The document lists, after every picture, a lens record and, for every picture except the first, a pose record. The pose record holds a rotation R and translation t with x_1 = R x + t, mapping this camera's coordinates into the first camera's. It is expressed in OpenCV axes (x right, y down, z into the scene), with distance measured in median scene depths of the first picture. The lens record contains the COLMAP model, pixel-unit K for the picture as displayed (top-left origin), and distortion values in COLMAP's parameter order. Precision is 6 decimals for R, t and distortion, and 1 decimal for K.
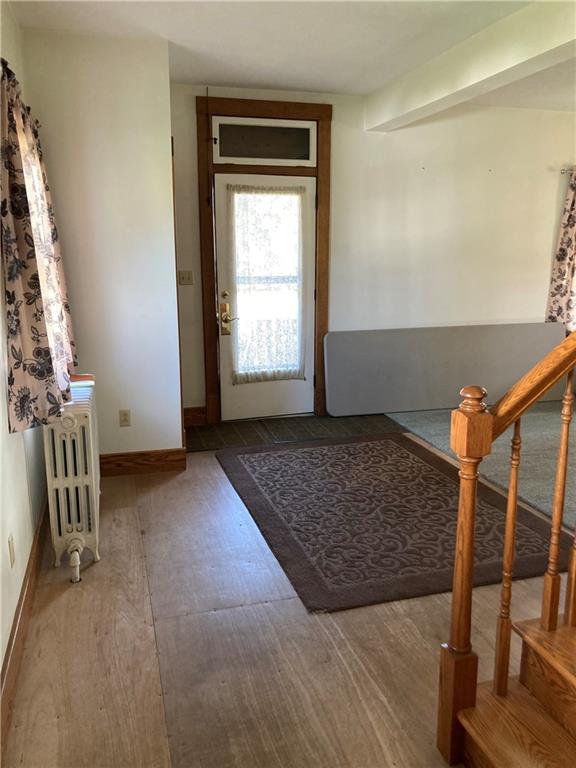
lens RADIAL K [[623.0, 0, 288.0], [0, 623.0, 384.0], [0, 0, 1]] dist [0.077742, -0.138334]
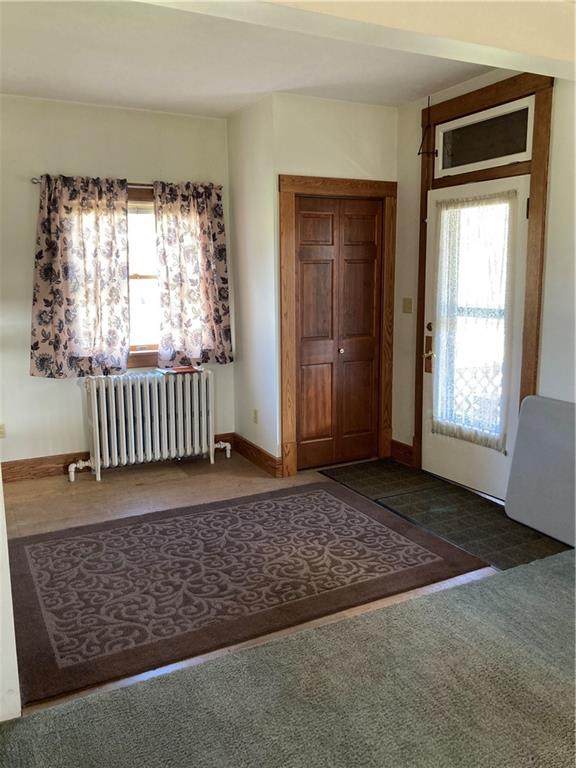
lens RADIAL K [[630.1, 0, 288.0], [0, 630.1, 384.0], [0, 0, 1]] dist [0.015545, -0.006151]
pose [[0.195660, 0.176415, -0.964673, 0.804925], [-0.201574, 0.969917, 0.136489, -0.162525], [0.959732, 0.167747, 0.225335, 0.700133]]
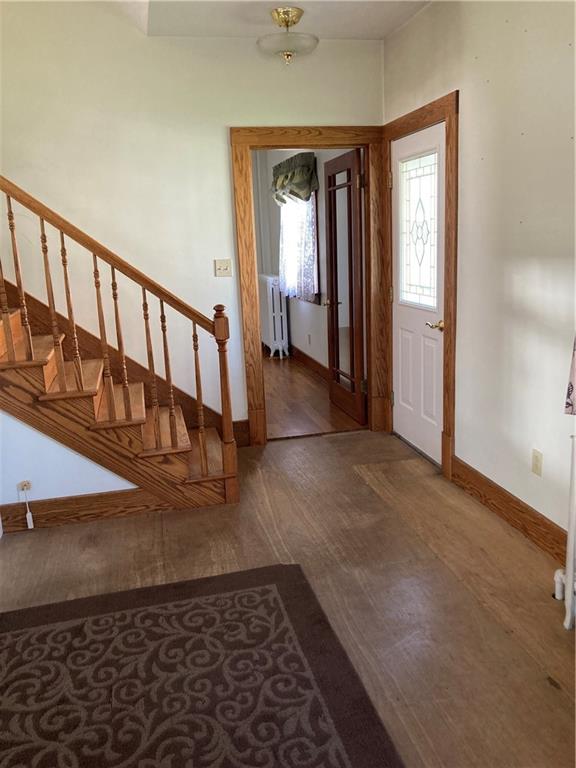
lens RADIAL K [[630.1, 0, 288.0], [0, 630.1, 384.0], [0, 0, 1]] dist [0.015545, -0.006151]
pose [[-0.997319, 0.038187, 0.062416, -0.015793], [0.061538, 0.899234, 0.433118, -0.225336], [-0.039587, 0.435798, -0.899174, 1.046013]]
